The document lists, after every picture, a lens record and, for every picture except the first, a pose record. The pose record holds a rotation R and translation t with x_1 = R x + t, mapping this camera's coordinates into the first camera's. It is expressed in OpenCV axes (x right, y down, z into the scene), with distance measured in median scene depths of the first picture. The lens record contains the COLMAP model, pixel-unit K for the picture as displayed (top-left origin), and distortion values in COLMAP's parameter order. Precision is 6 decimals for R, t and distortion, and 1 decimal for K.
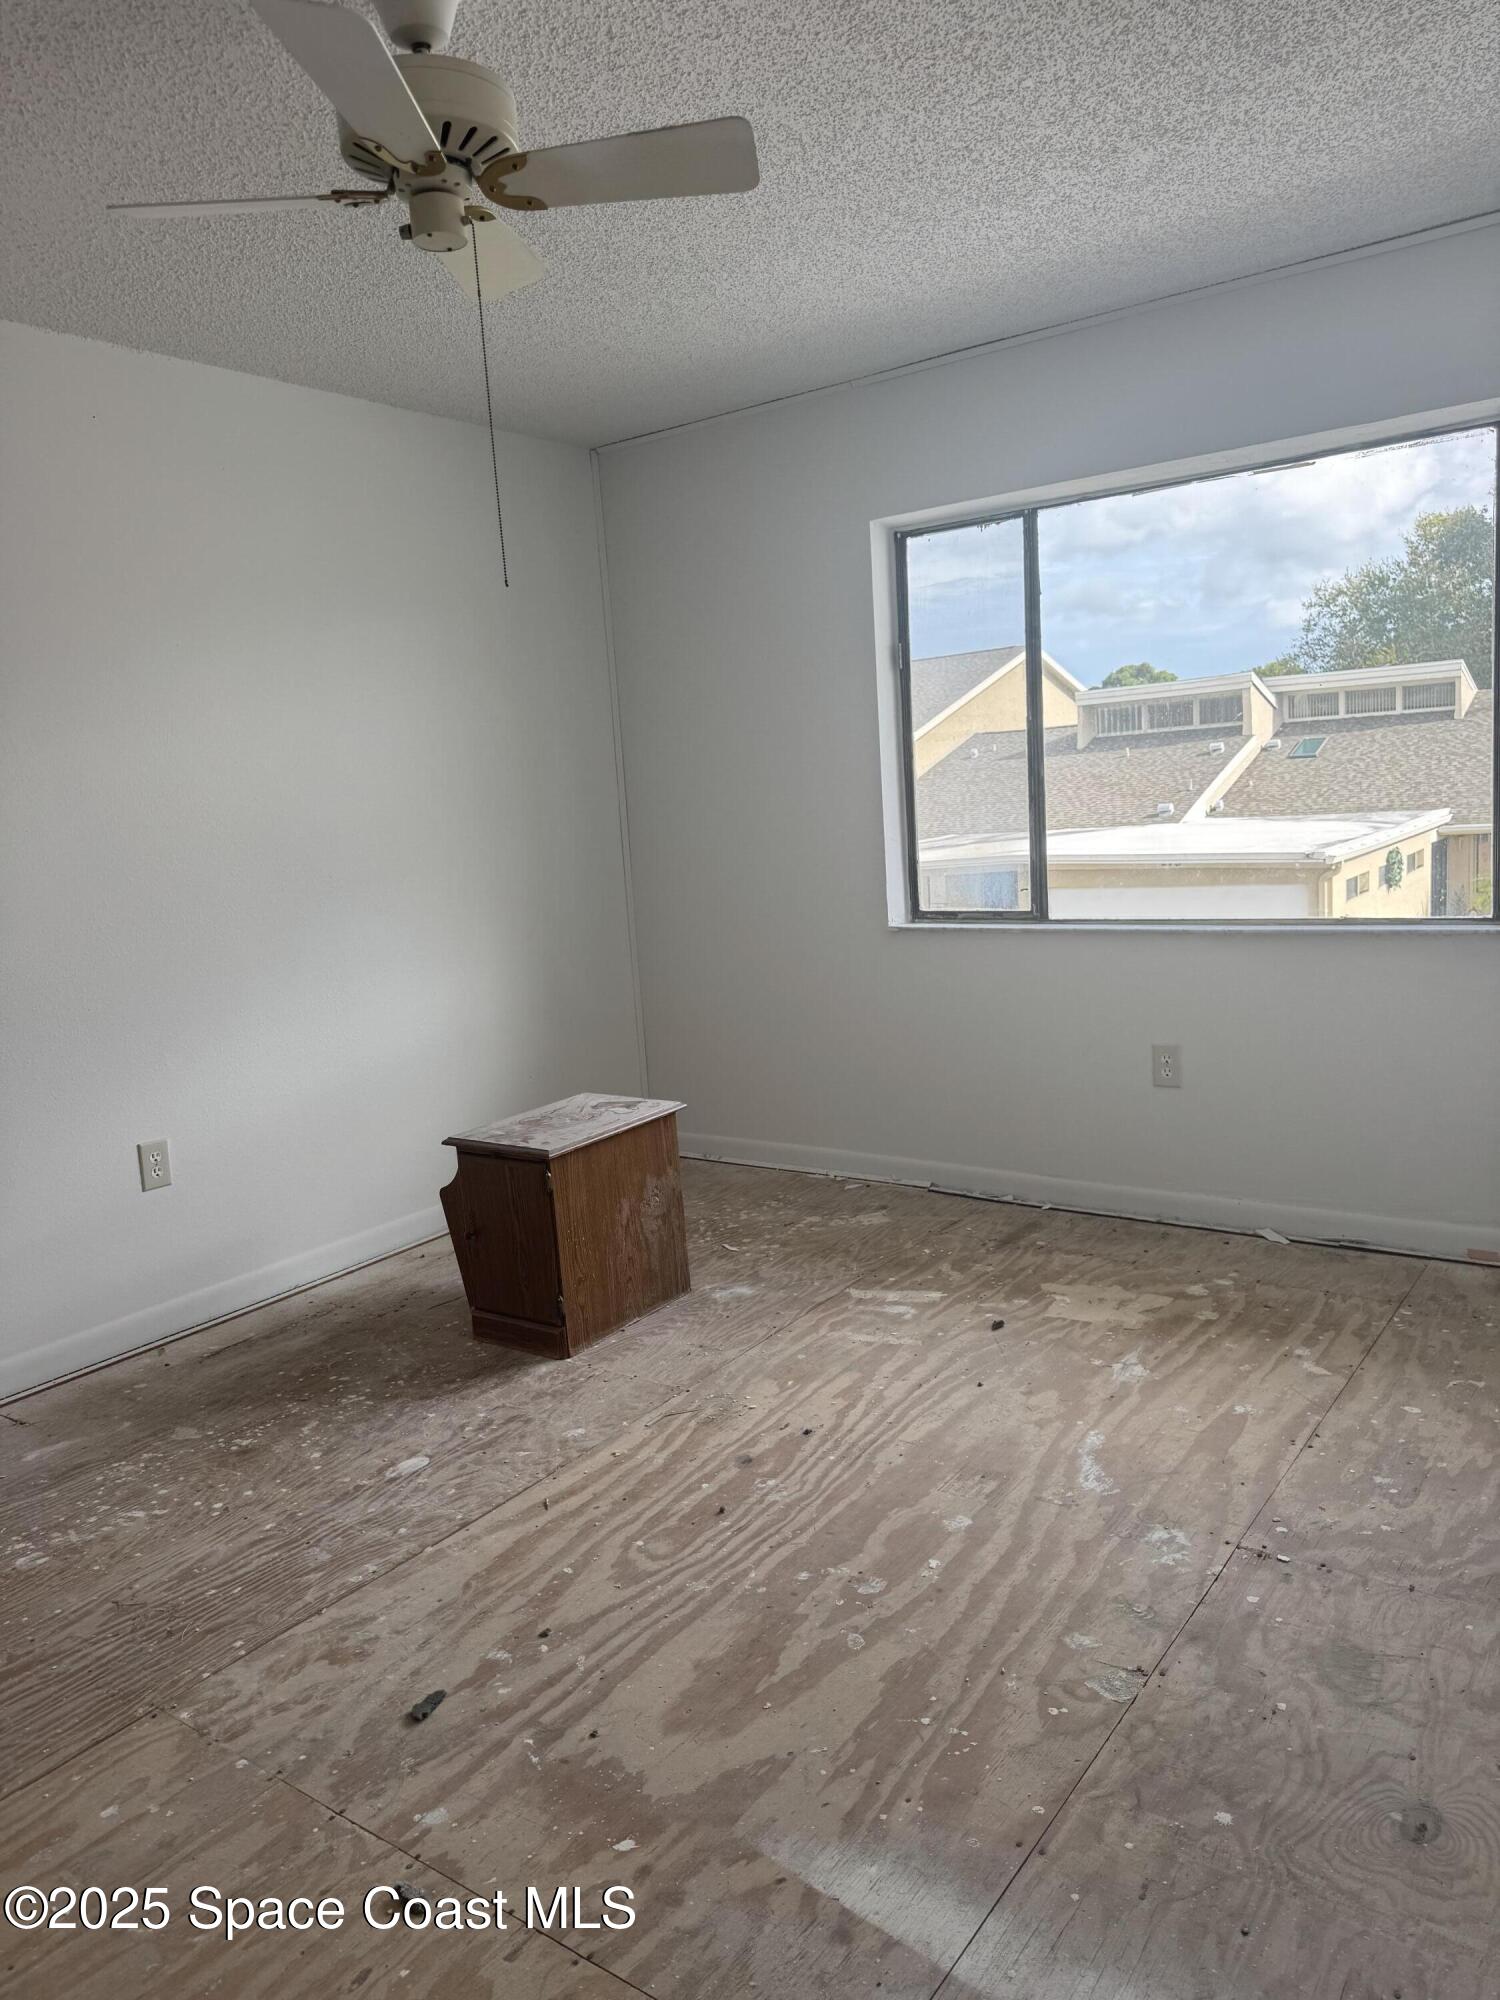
lens RADIAL K [[1416.0, 0, 750.0], [0, 1416.0, 1000.0], [0, 0, 1]] dist [0.073639, -0.106499]
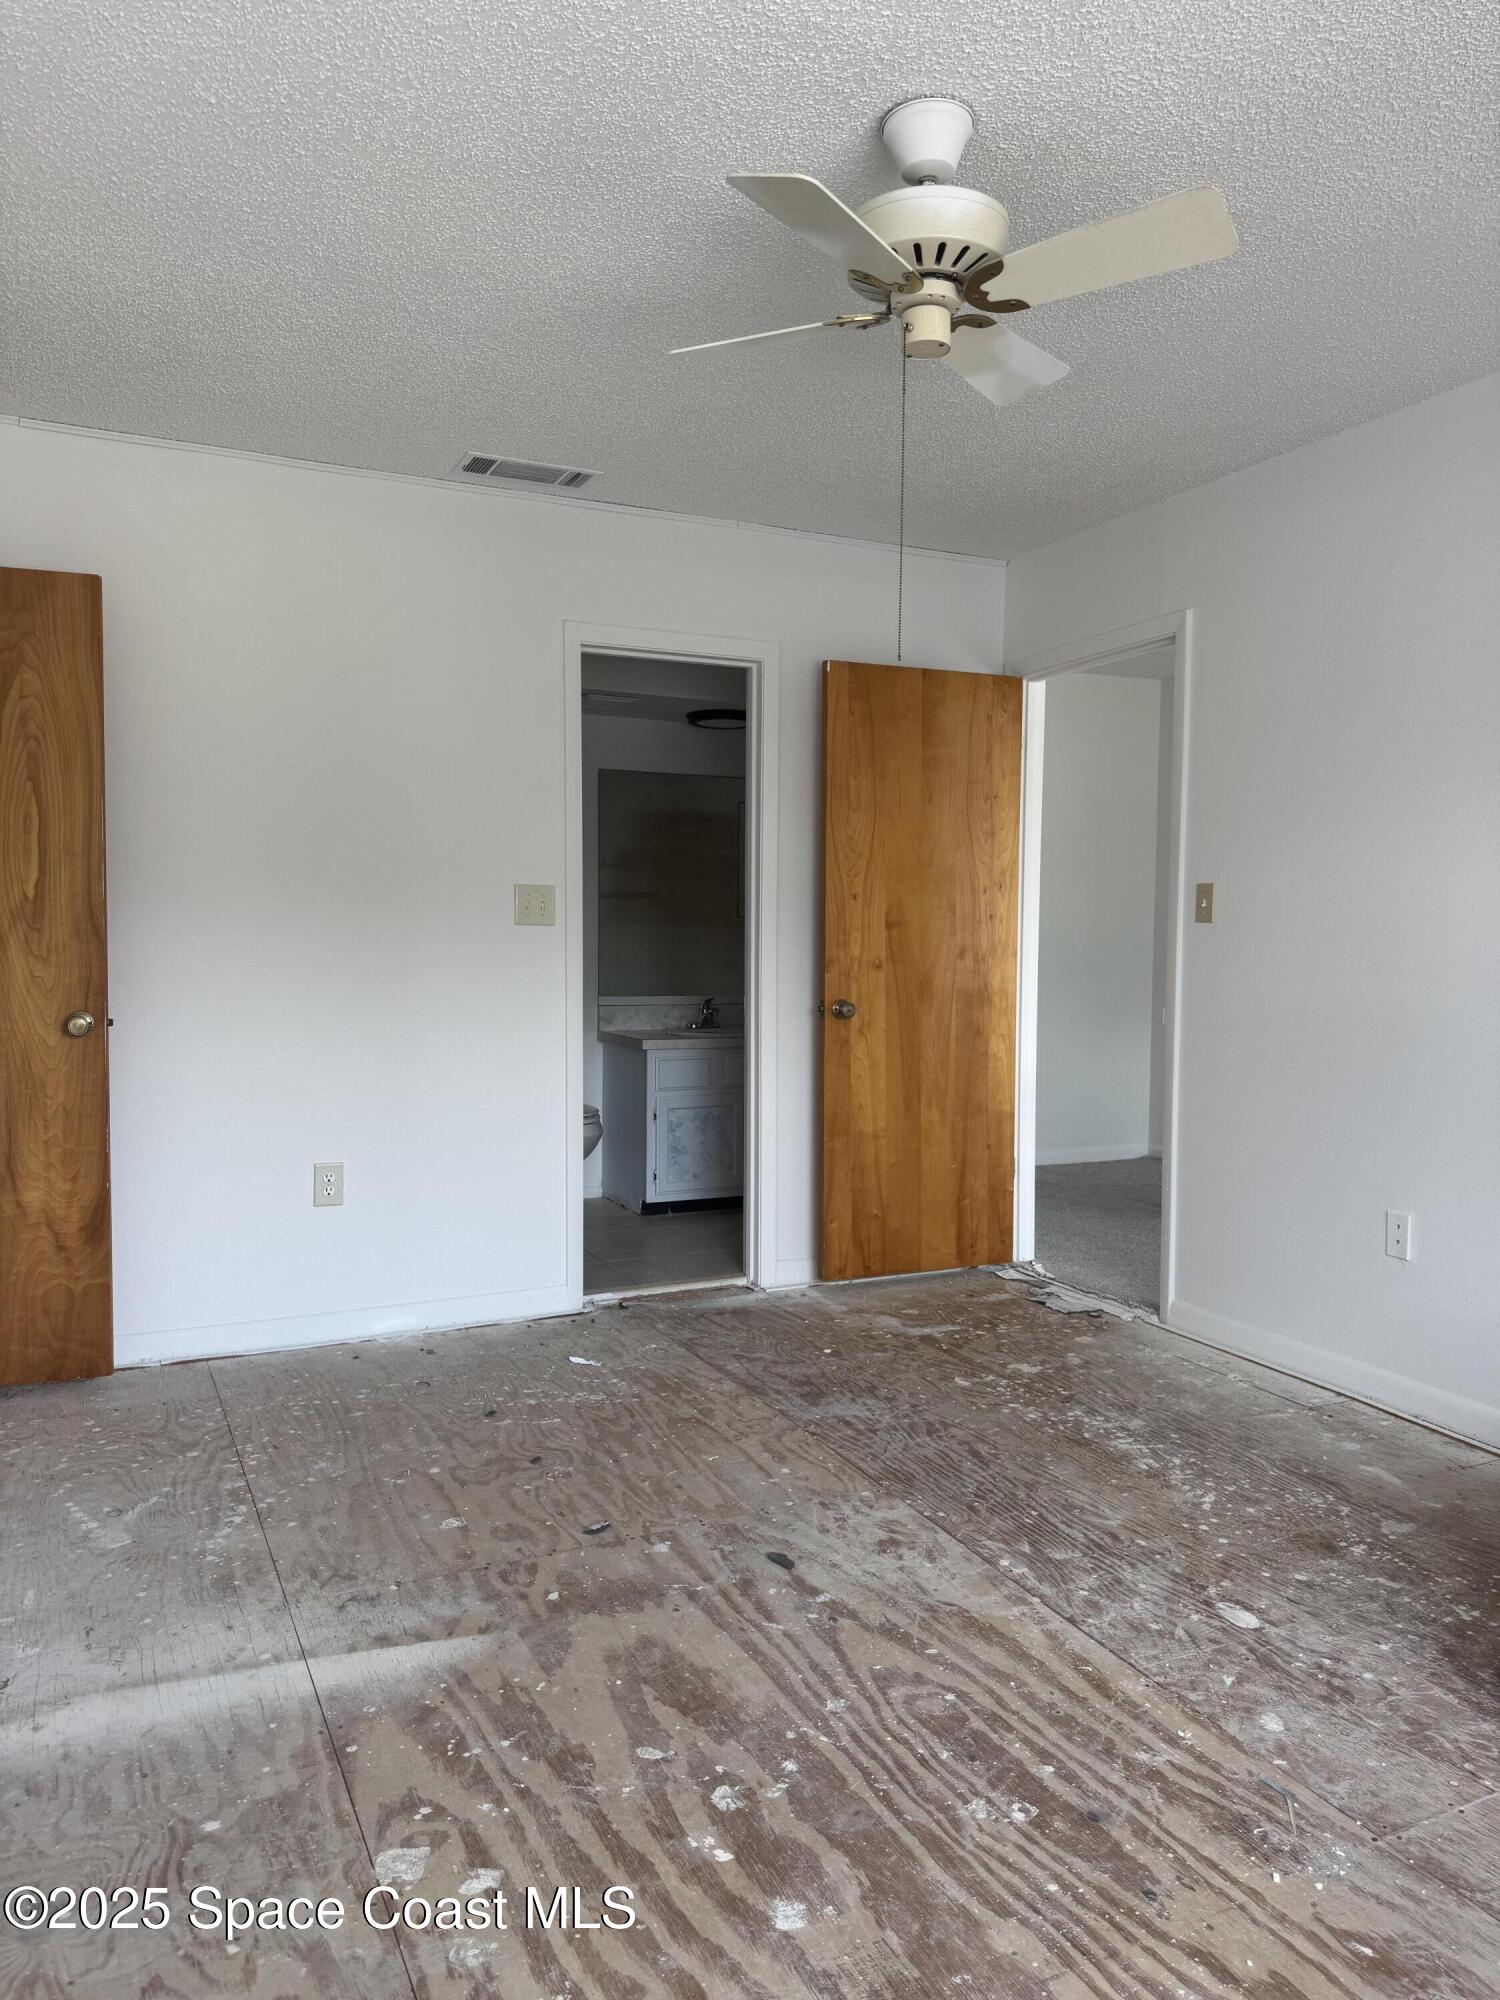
lens RADIAL K [[1389.9, 0, 750.0], [0, 1389.9, 1000.0], [0, 0, 1]] dist [-0.001949, -0.001681]
pose [[-0.468862, 0.110166, -0.876374, 0.696606], [-0.106933, 0.977814, 0.180127, -0.189229], [0.876774, 0.178168, -0.446680, 1.206868]]
